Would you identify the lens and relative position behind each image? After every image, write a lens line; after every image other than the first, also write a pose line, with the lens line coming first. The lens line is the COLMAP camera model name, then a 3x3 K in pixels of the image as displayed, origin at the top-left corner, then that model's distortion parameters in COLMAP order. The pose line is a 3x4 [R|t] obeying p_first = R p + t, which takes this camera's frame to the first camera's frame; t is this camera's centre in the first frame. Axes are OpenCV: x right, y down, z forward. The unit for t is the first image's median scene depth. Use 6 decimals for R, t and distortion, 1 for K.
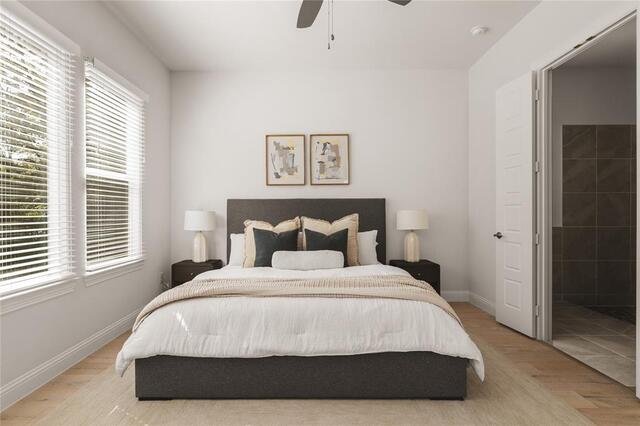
lens RADIAL K [[302.5, 0, 318.7], [0, 302.5, 212.2], [0, 0, 1]] dist [0.001207, 0.000186]
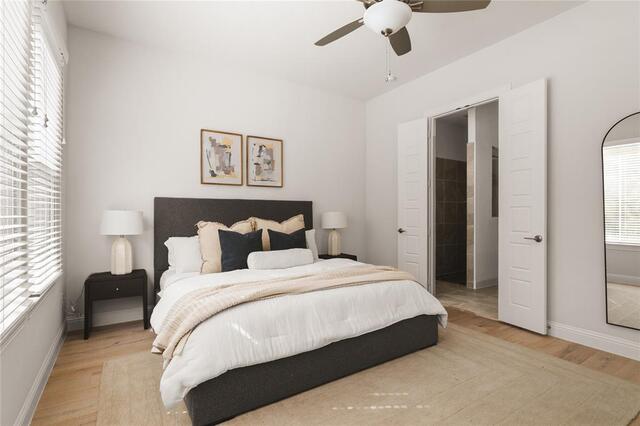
lens RADIAL K [[302.5, 0, 303.1], [0, 302.5, 212.5], [0, 0, 1]] dist [0.001207, 0.000186]
pose [[0.848700, 0.005961, 0.528841, -0.414470], [-0.004053, 0.999980, -0.004767, 0.002056], [-0.528859, 0.001903, 0.848707, 0.058459]]
